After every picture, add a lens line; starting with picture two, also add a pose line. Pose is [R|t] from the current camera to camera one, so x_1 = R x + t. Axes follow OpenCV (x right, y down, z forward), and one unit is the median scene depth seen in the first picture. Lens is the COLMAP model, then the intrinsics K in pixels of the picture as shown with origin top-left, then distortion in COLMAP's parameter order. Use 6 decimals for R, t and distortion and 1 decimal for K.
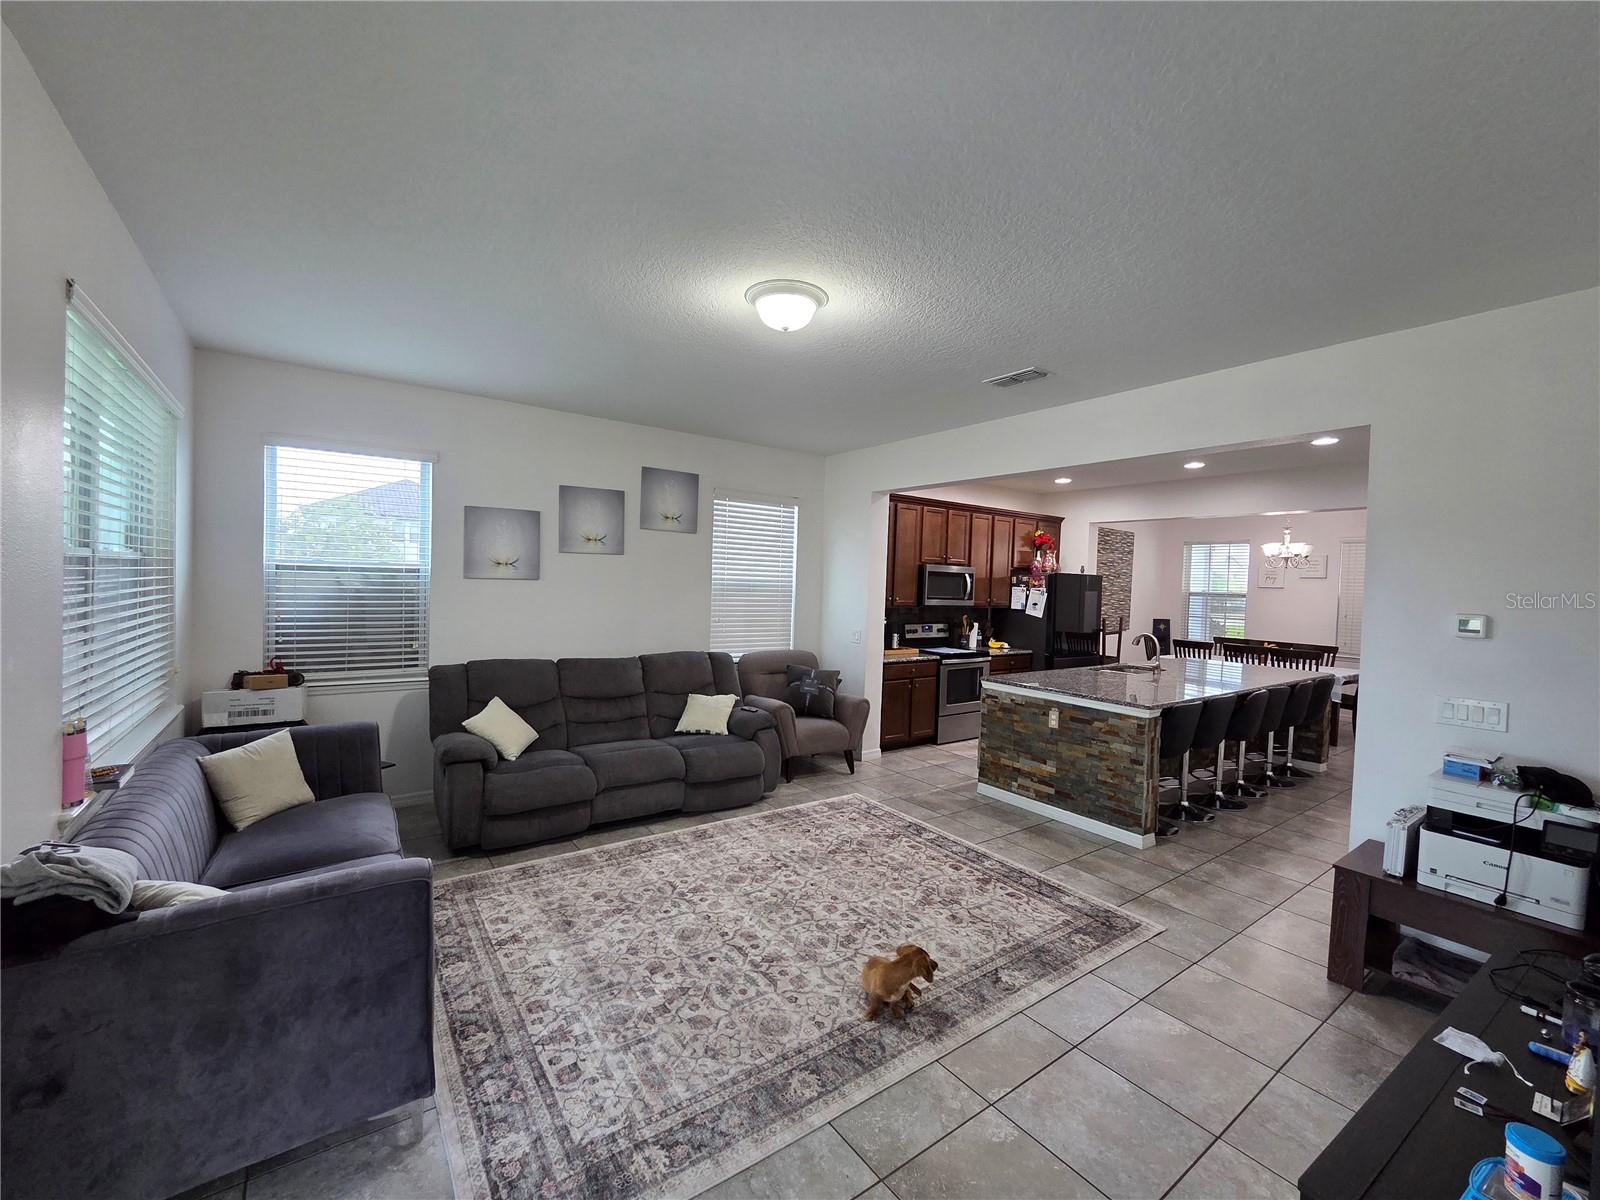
lens RADIAL K [[659.9, 0, 800.4], [0, 659.9, 602.2], [0, 0, 1]] dist [-0.001862, -0.000367]
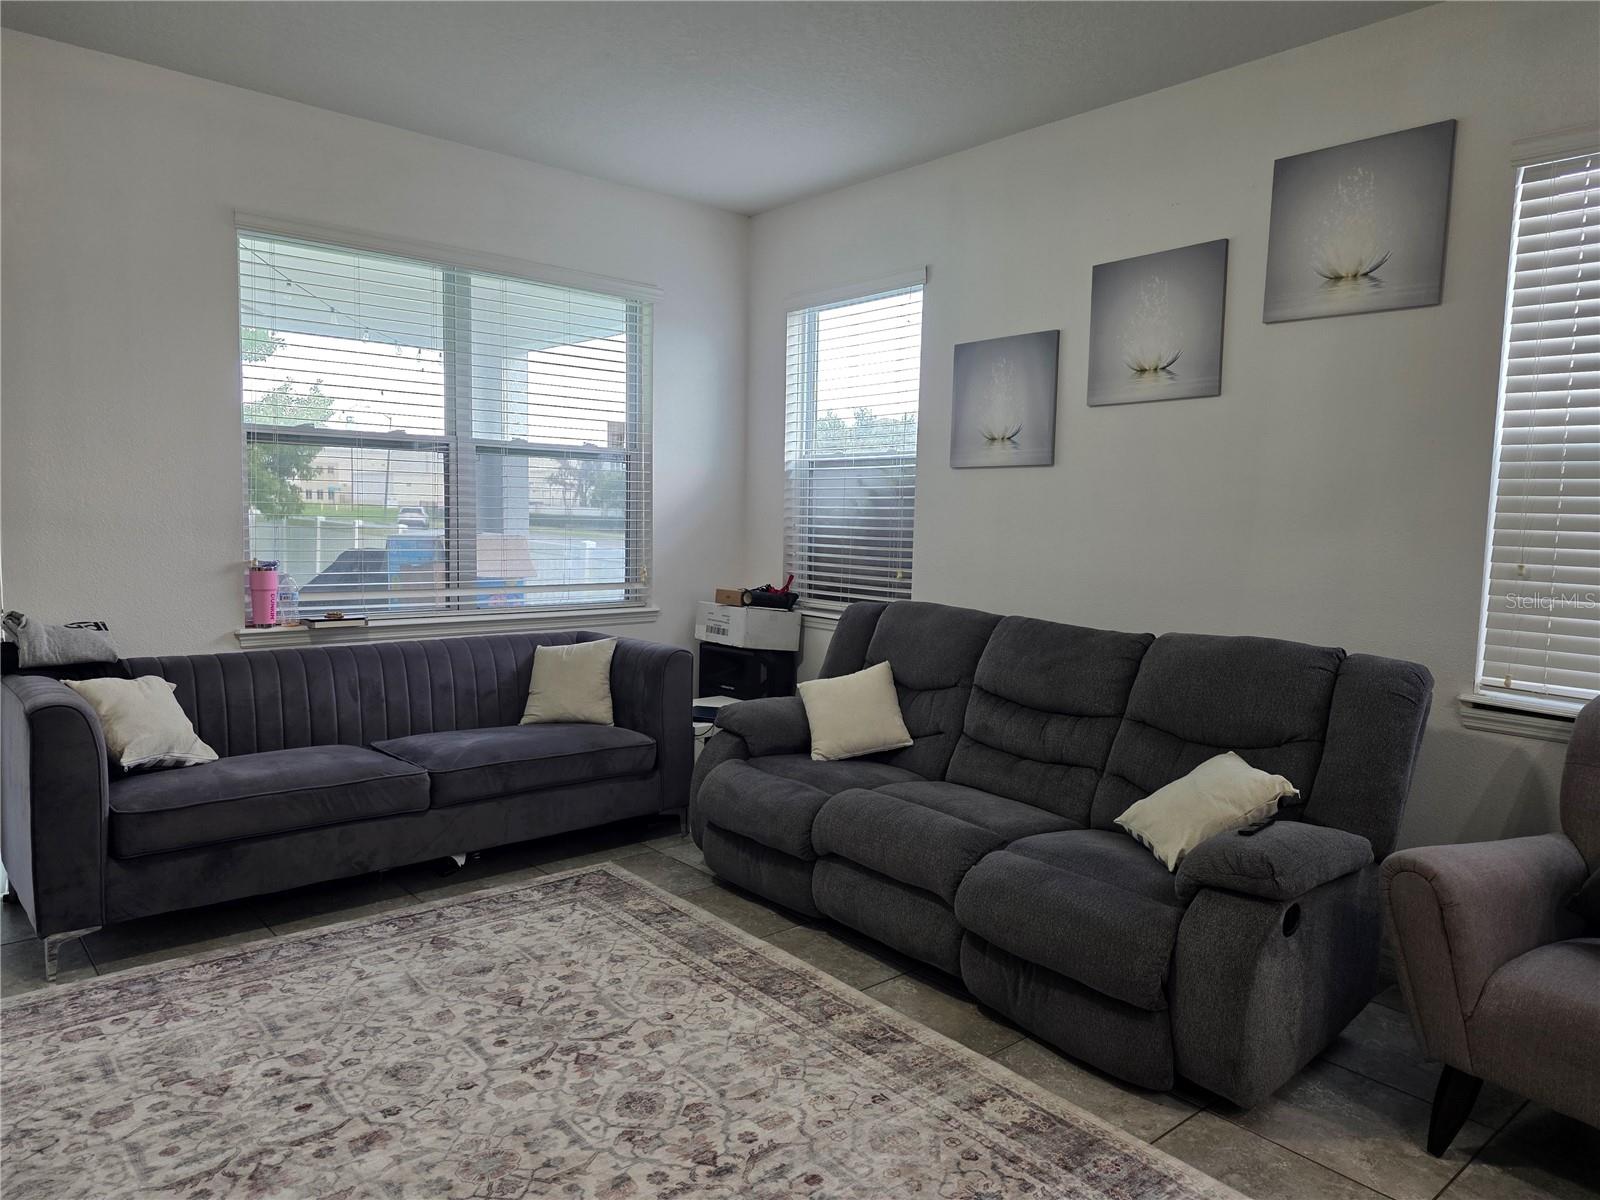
lens RADIAL K [[1068.2, 0, 800.1], [0, 1068.2, 605.2], [0, 0, 1]] dist [0.076964, -0.066495]
pose [[0.085926, 0.063299, -0.994289, 0.313243], [-0.052189, 0.996895, 0.058955, 0.026032], [0.994934, 0.046826, 0.088963, 0.542830]]
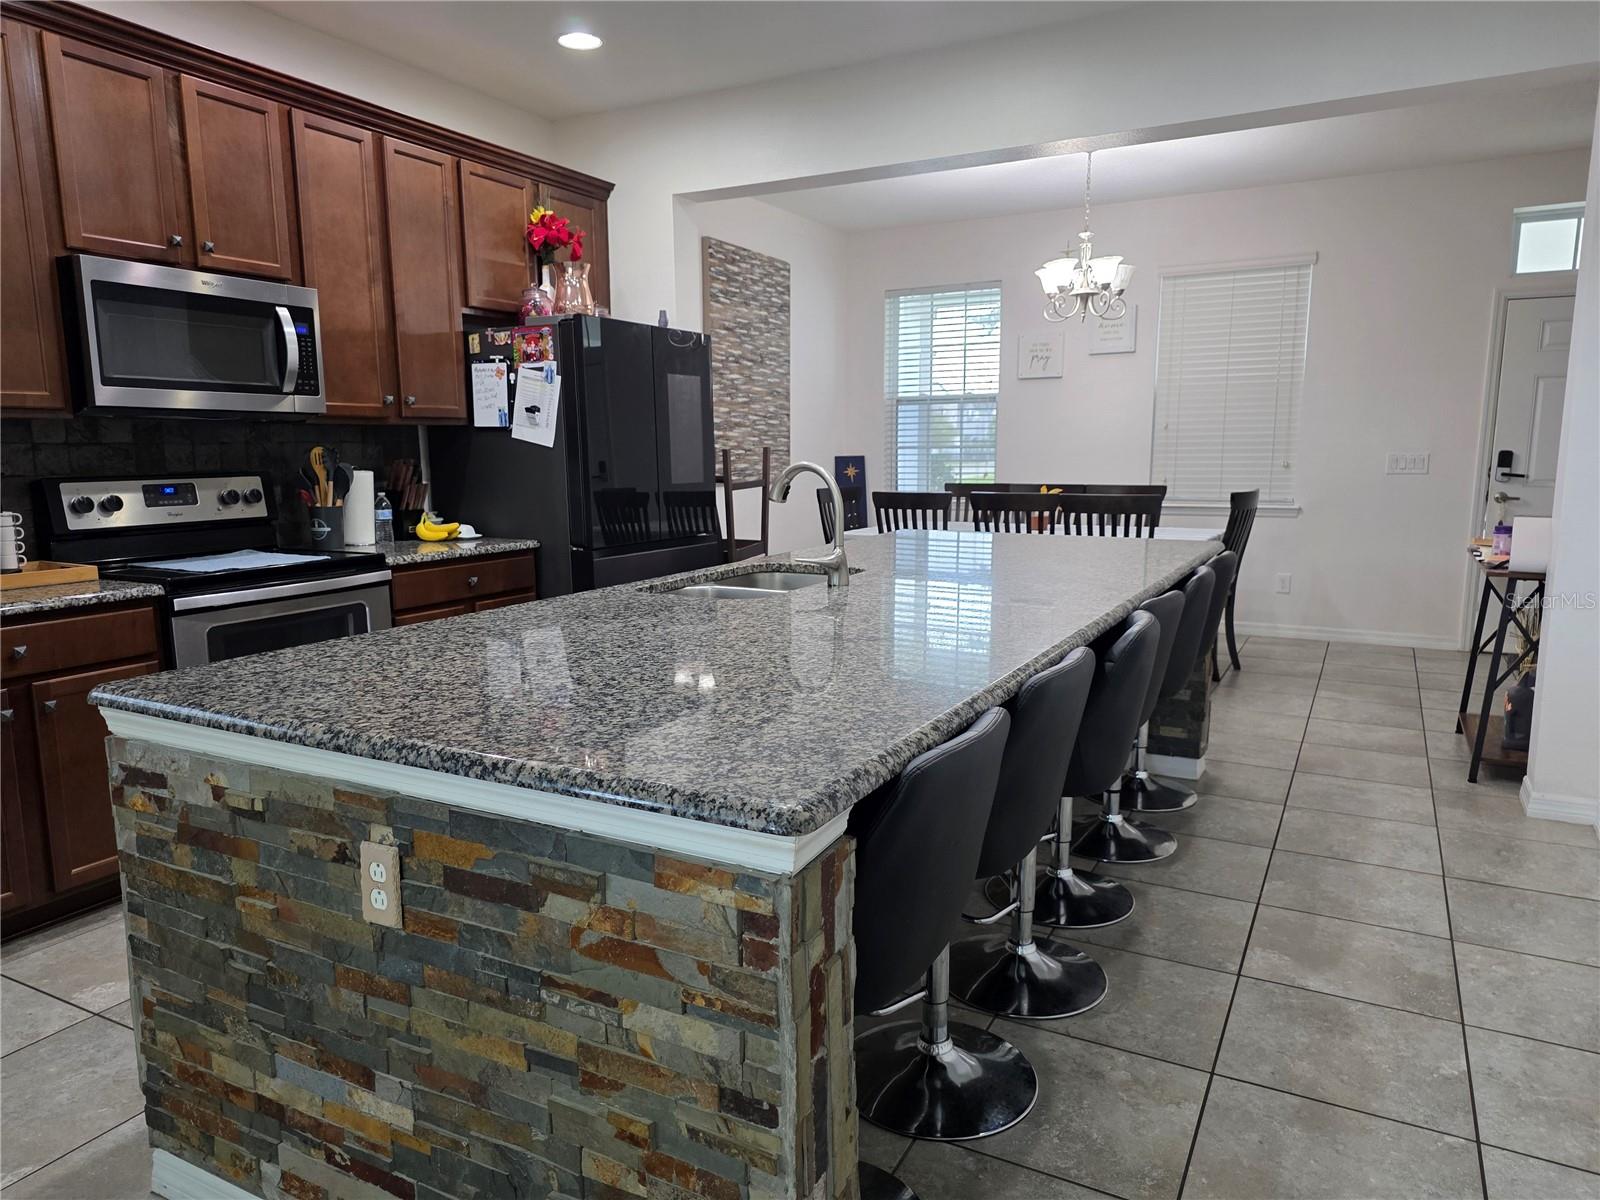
lens RADIAL K [[1068.2, 0, 791.7], [0, 1068.2, 608.0], [0, 0, 1]] dist [0.076964, -0.066495]
pose [[0.901367, -0.101684, 0.420950, 0.253088], [0.046734, 0.989206, 0.138881, 0.038745], [-0.430528, -0.105510, 0.896389, 0.457715]]
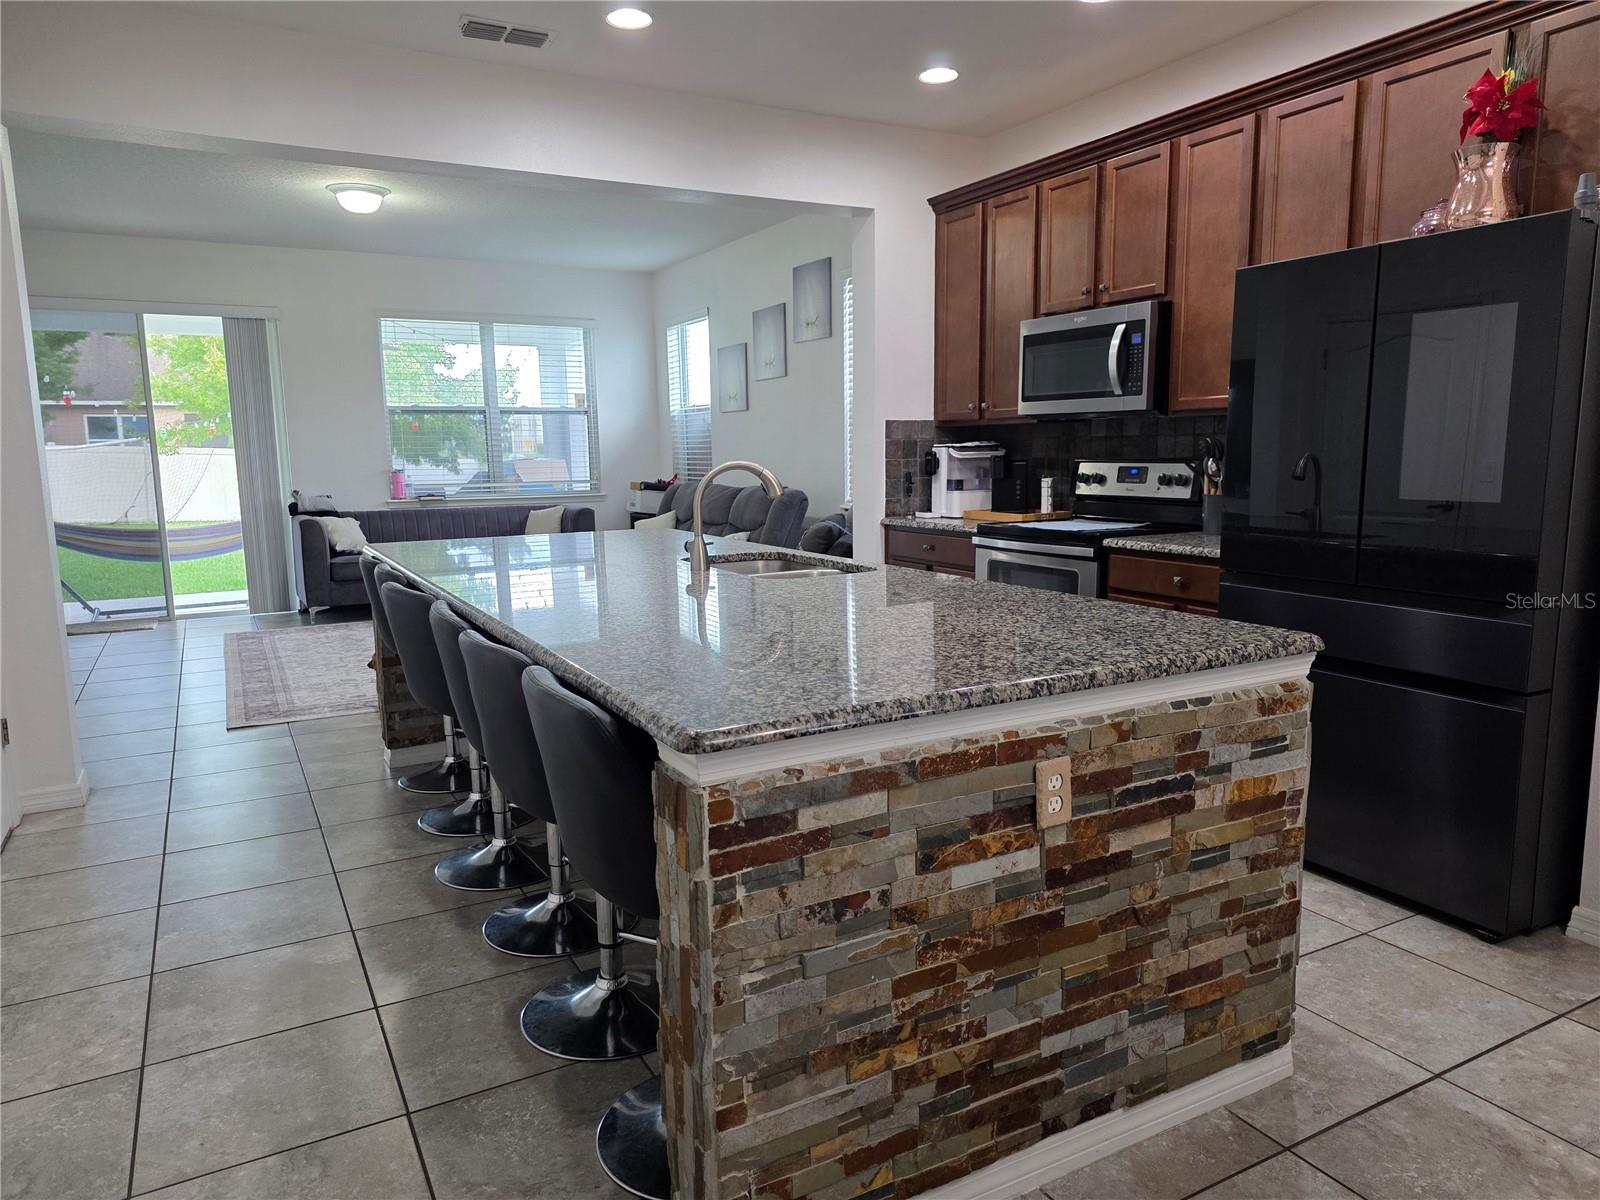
lens RADIAL K [[1068.2, 0, 795.6], [0, 1068.2, 588.3], [0, 0, 1]] dist [0.076964, -0.066495]
pose [[-0.126776, 0.104276, -0.986435, 0.944975], [-0.019669, 0.993999, 0.107604, 0.046081], [0.991736, 0.033044, -0.123965, 0.953376]]
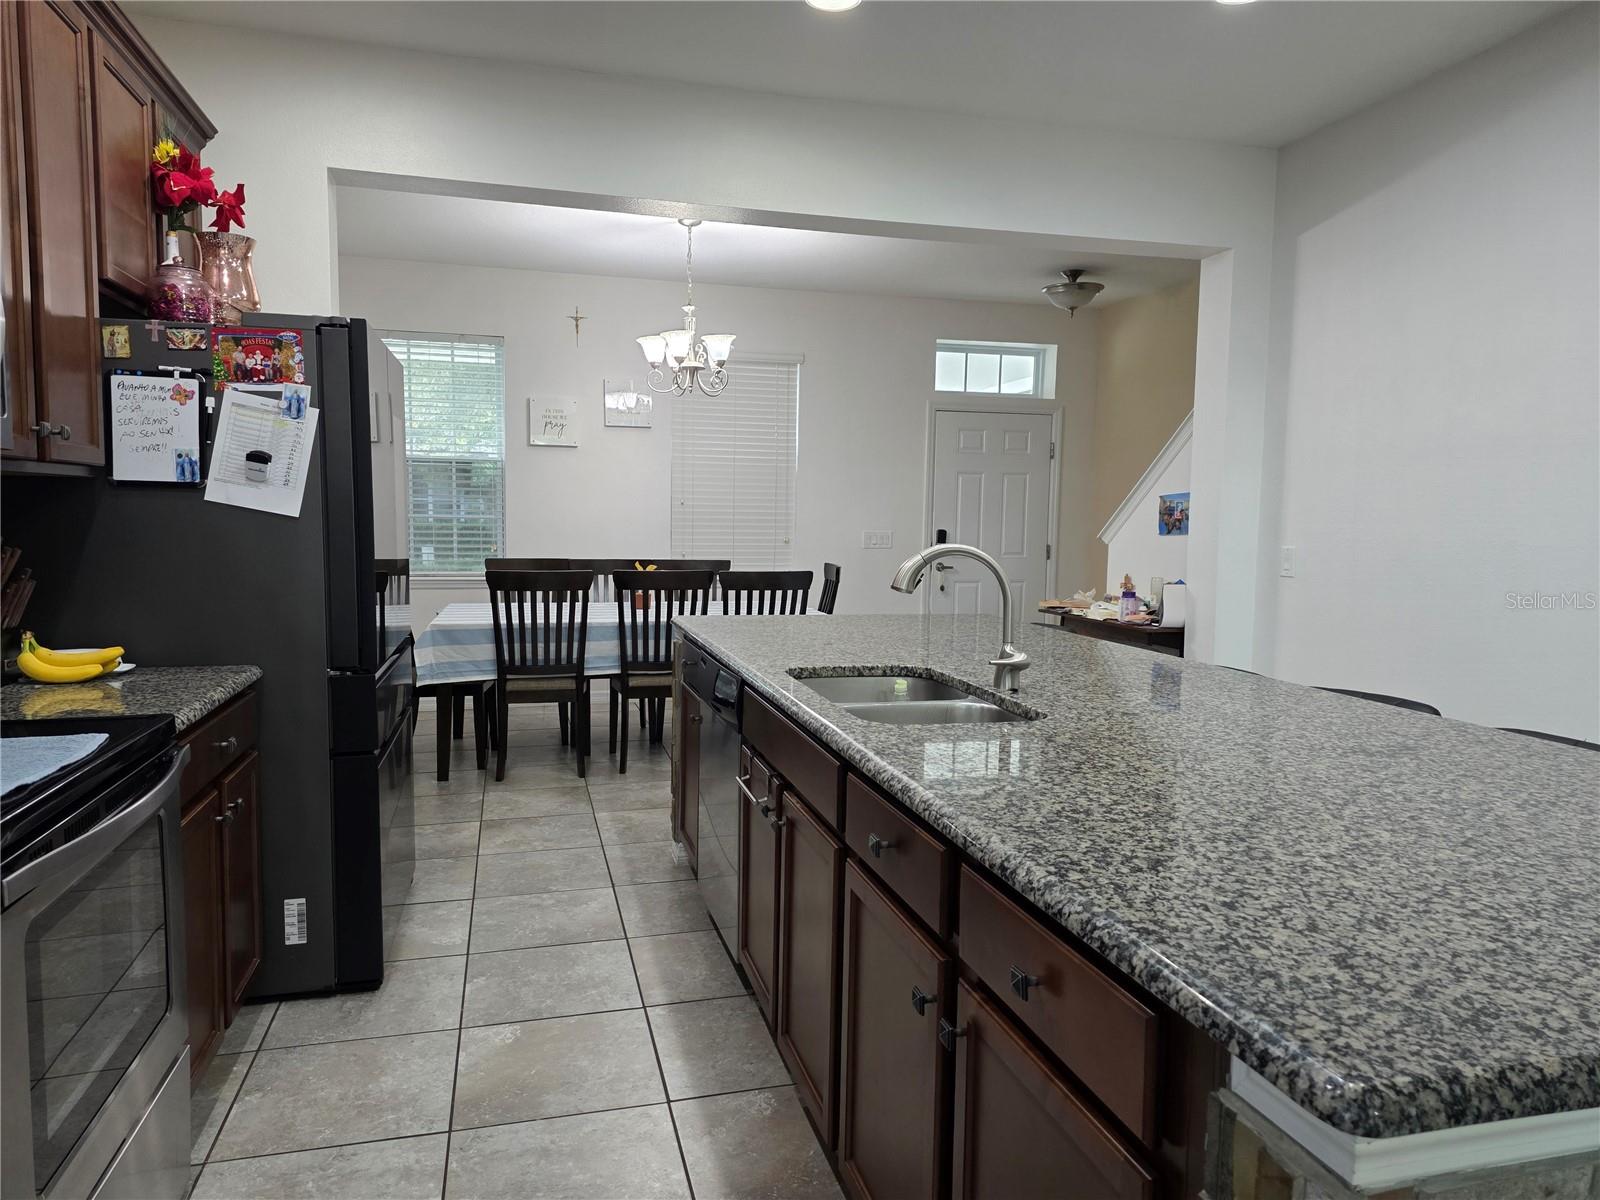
lens RADIAL K [[1068.2, 0, 793.5], [0, 1068.2, 596.3], [0, 0, 1]] dist [0.076964, -0.066495]
pose [[0.356992, -0.097695, 0.928985, 0.084103], [0.026955, 0.995179, 0.094298, 0.022356], [-0.933719, -0.008623, 0.357904, 0.780618]]
